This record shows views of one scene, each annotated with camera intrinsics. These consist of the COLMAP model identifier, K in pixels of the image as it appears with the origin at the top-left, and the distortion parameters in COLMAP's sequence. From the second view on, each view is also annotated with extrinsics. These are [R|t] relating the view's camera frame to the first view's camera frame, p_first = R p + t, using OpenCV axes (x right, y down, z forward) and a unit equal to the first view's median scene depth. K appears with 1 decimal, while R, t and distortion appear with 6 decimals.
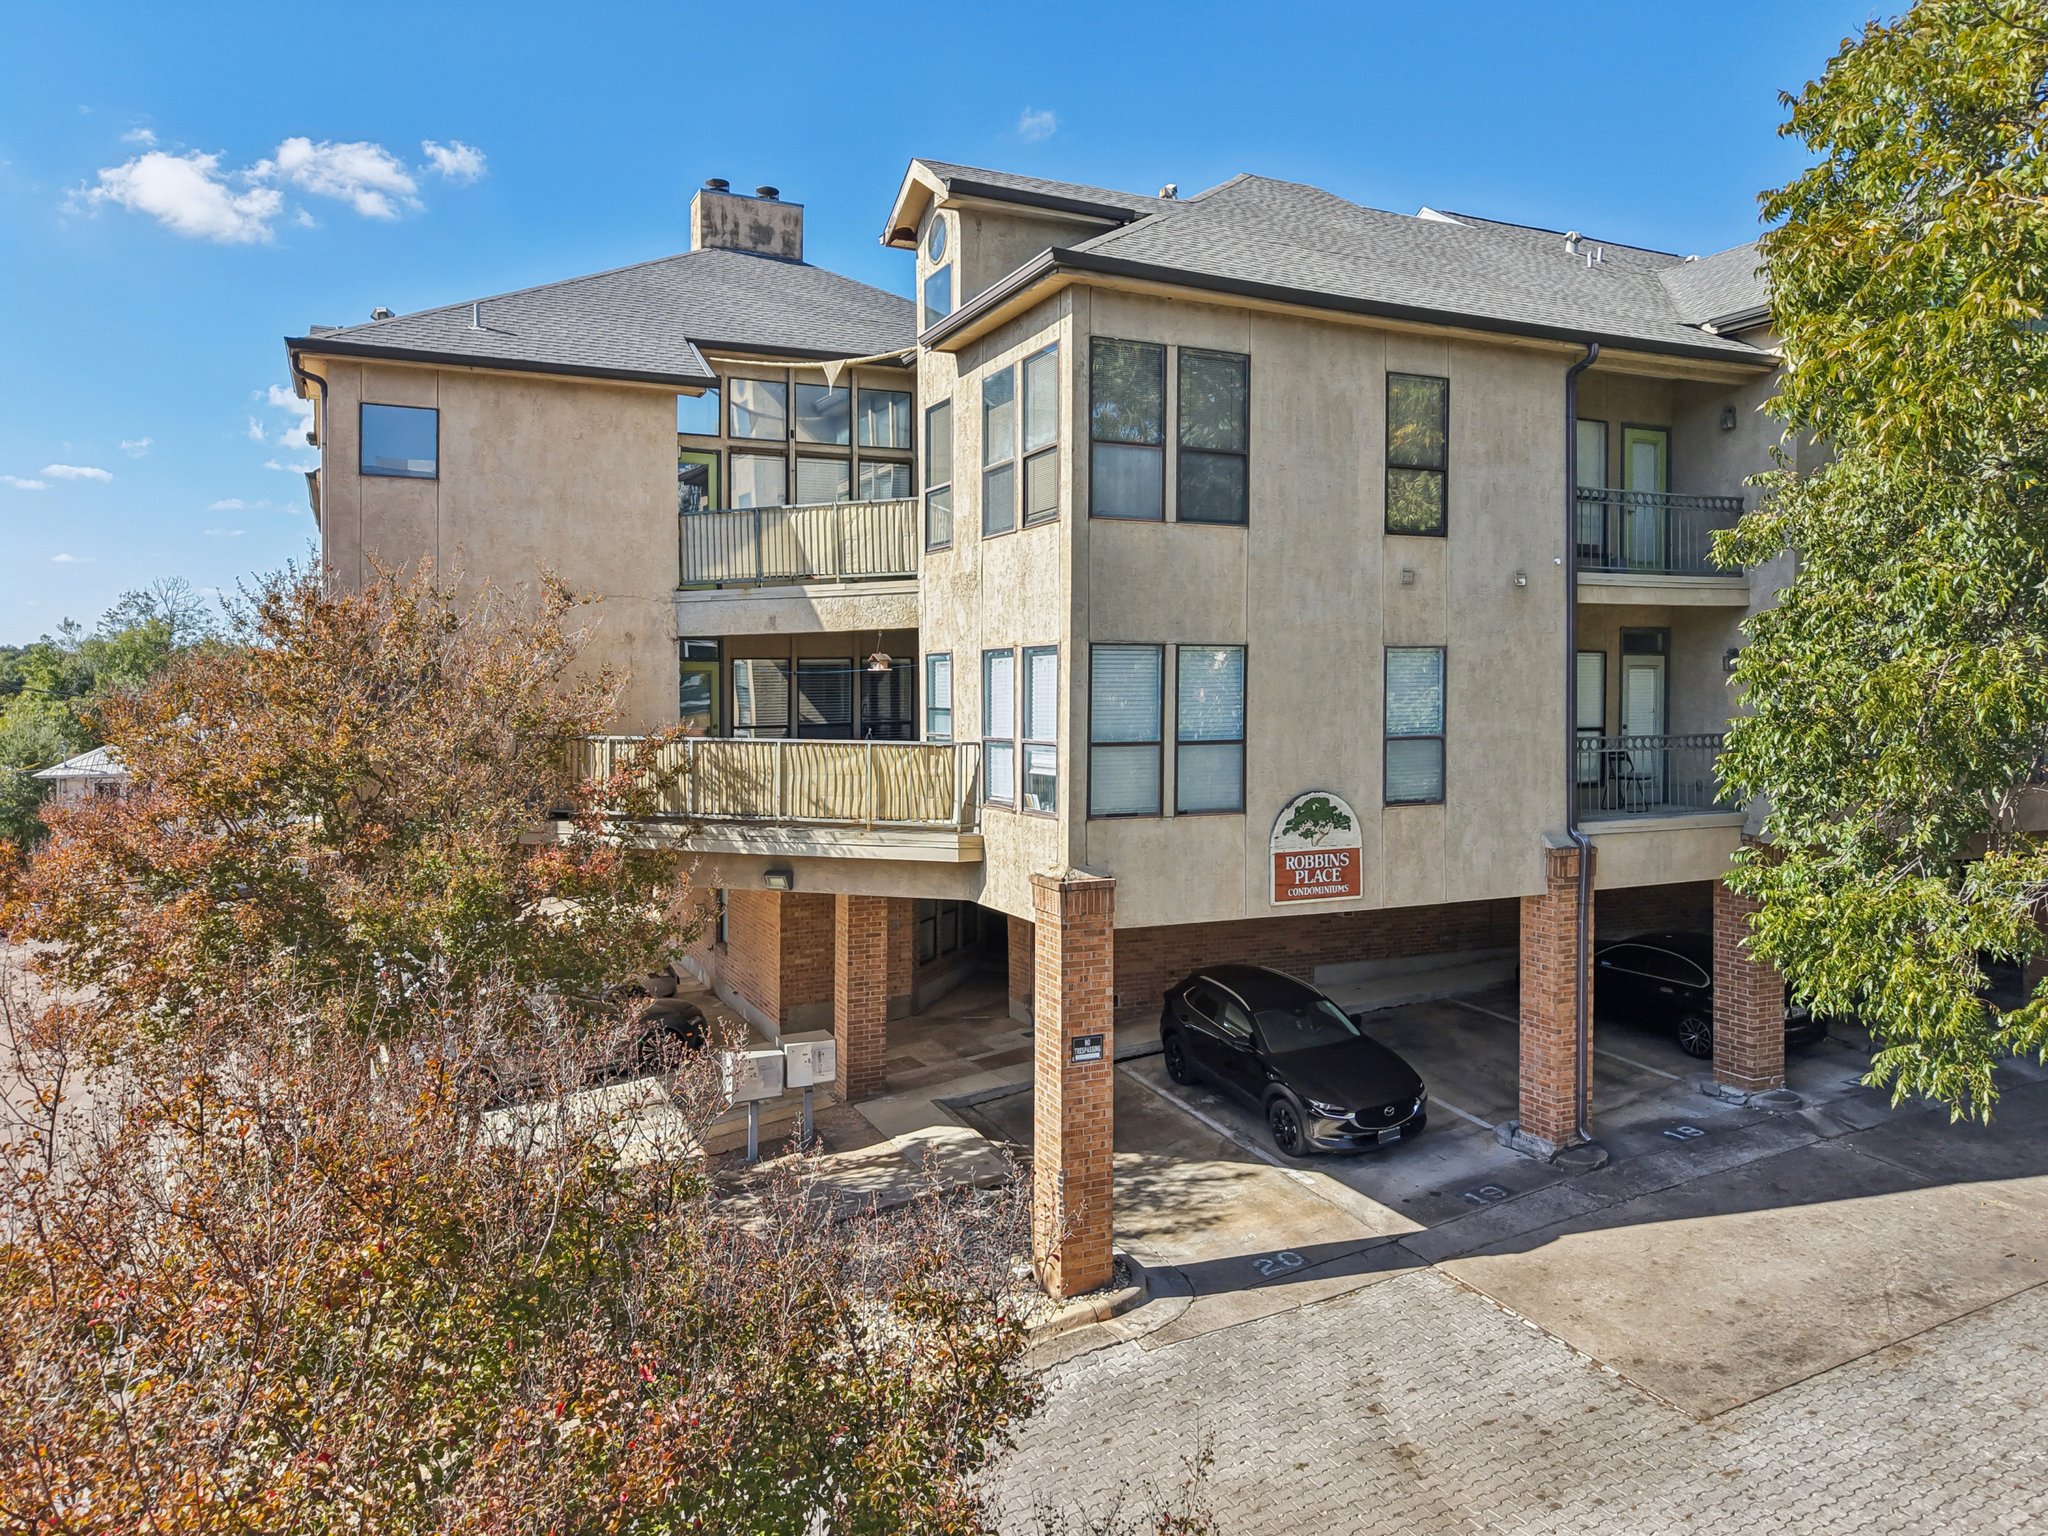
lens RADIAL K [[1417.8, 0, 1023.7], [0, 1417.8, 762.5], [0, 0, 1]] dist [-0.014588, 0.007503]
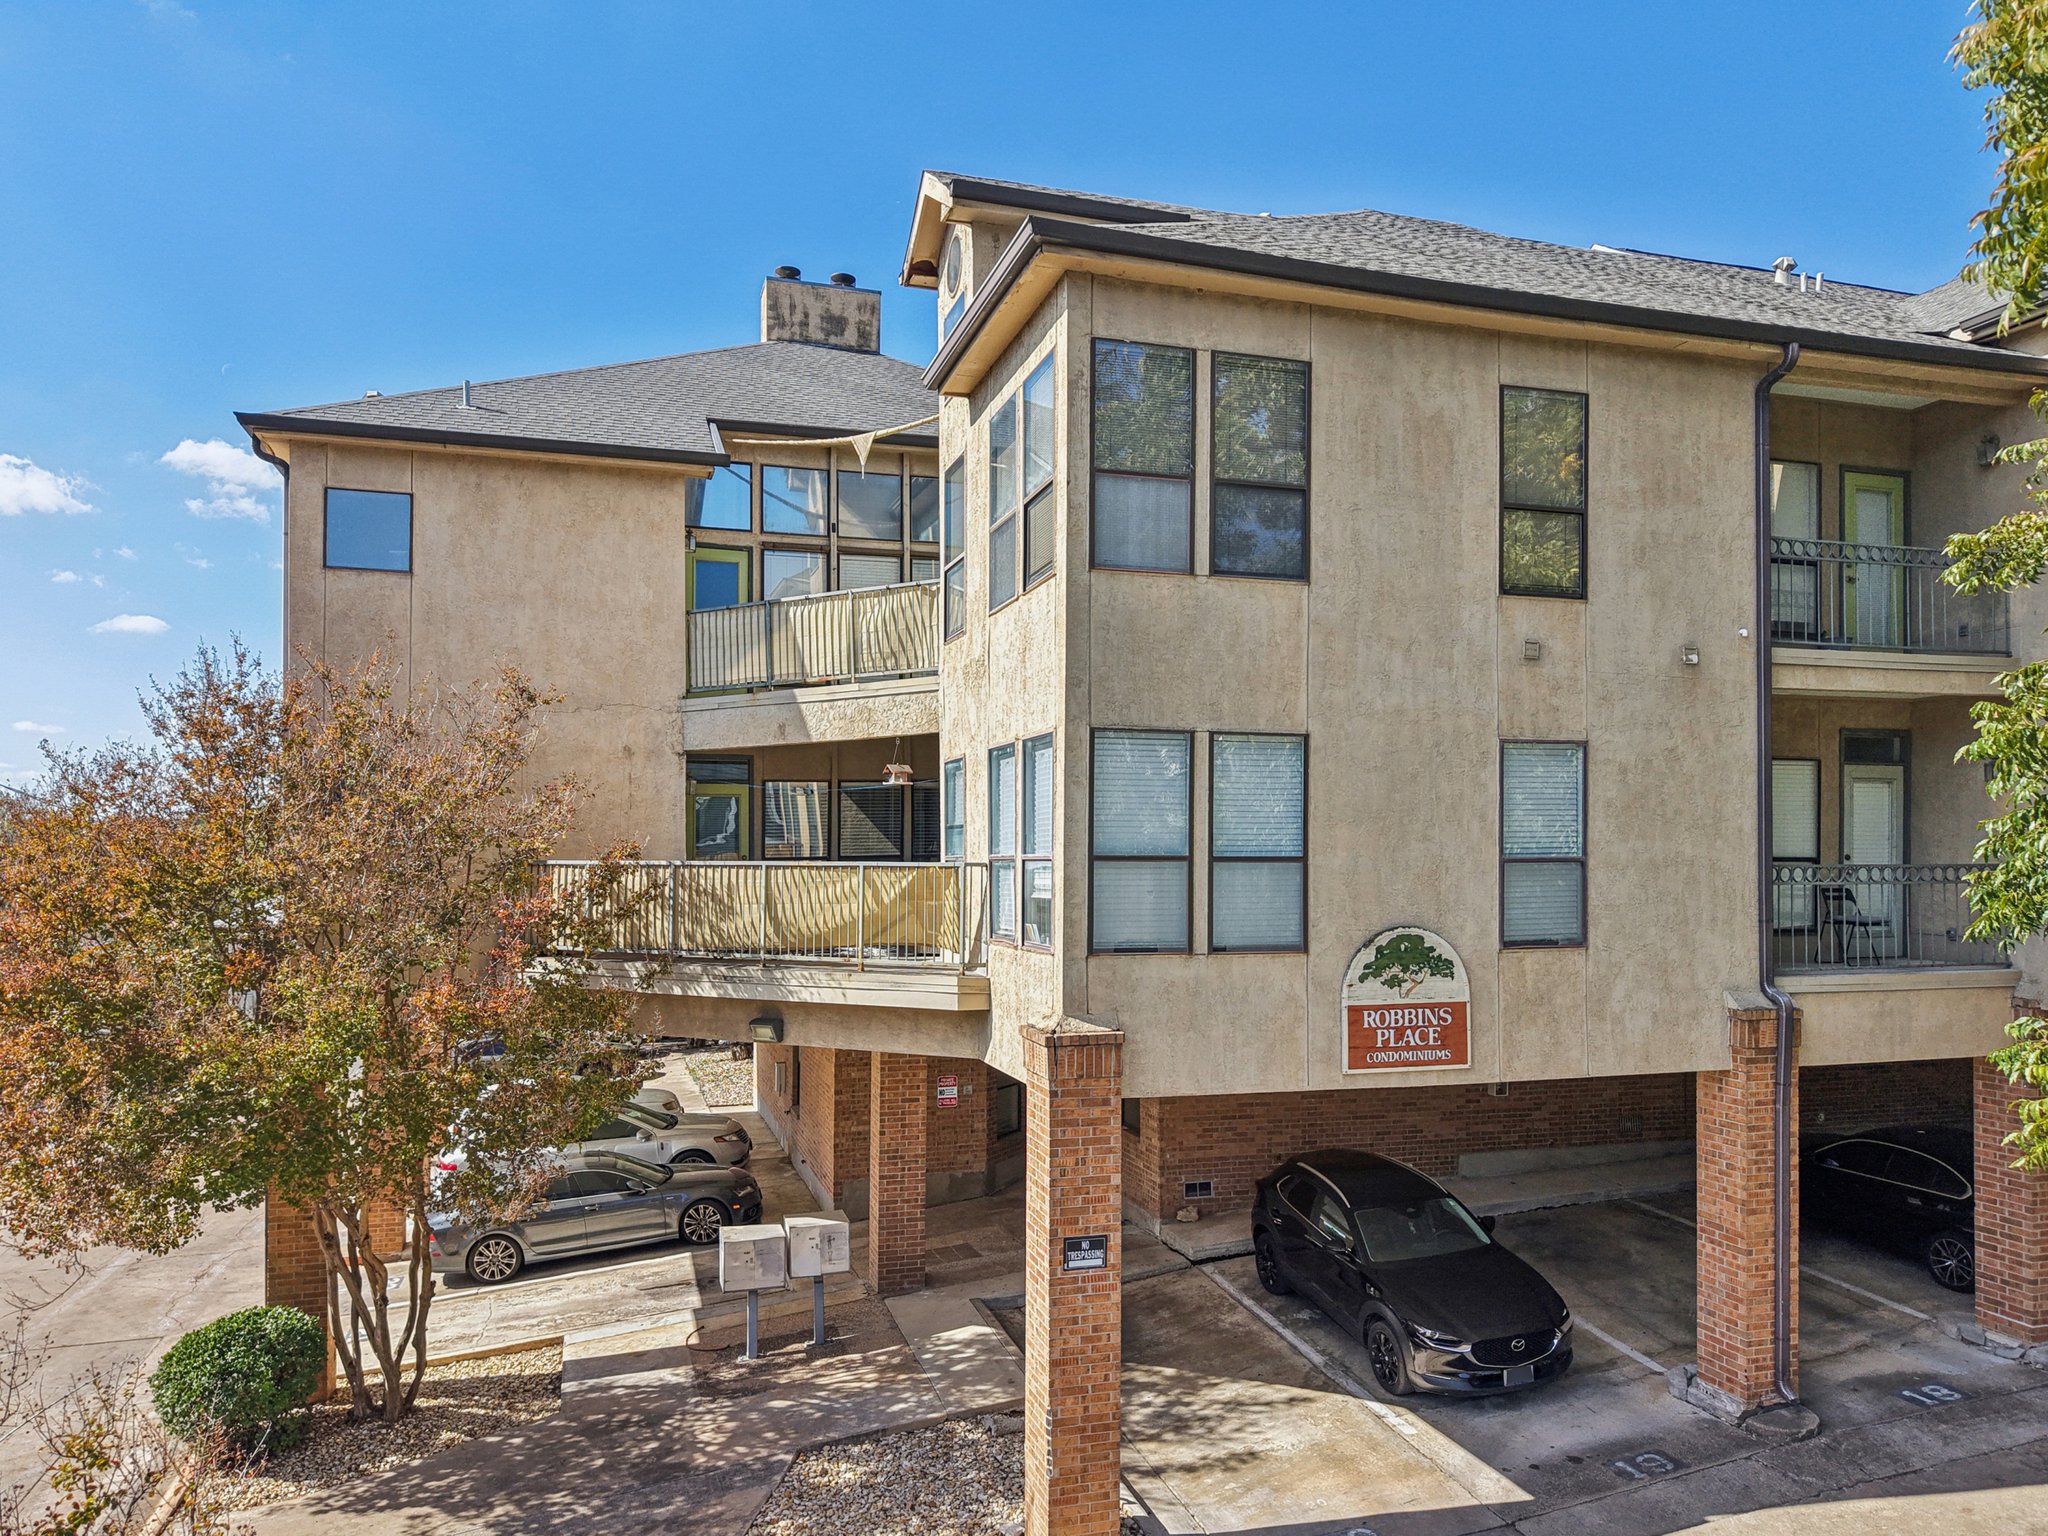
lens RADIAL K [[1417.8, 0, 1024.2], [0, 1417.8, 893.8], [0, 0, 1]] dist [-0.014588, 0.007503]
pose [[0.988571, 0.006309, -0.150621, 0.107500], [-0.010736, 0.999533, -0.028595, 0.024464], [0.150371, 0.029885, 0.988178, 0.189365]]
